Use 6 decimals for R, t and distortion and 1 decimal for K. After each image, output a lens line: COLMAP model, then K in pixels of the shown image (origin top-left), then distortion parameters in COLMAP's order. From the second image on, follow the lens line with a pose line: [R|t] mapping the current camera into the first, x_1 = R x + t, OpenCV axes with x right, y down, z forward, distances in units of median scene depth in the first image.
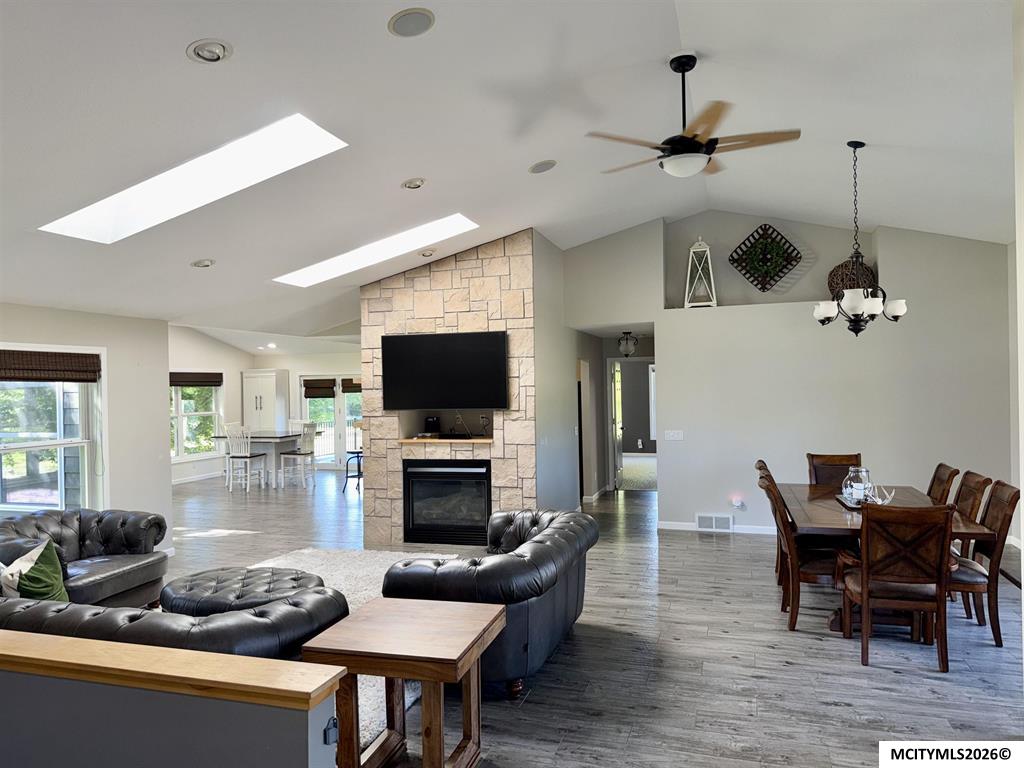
lens RADIAL K [[715.6, 0, 508.5], [0, 715.6, 386.0], [0, 0, 1]] dist [0.138664, -0.216971]
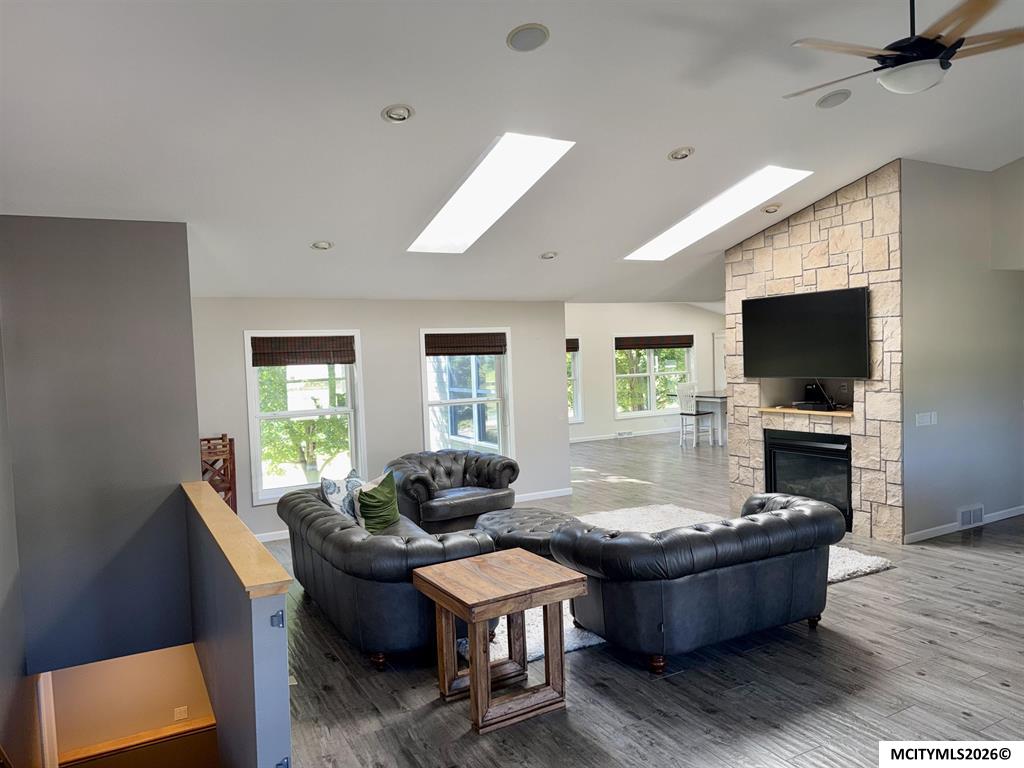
lens RADIAL K [[715.6, 0, 508.5], [0, 715.6, 386.0], [0, 0, 1]] dist [0.138664, -0.216971]
pose [[0.720804, 0.021558, -0.692804, 0.289006], [0.024264, 0.998119, 0.056303, -0.017983], [0.692714, -0.057394, 0.718925, 0.075692]]
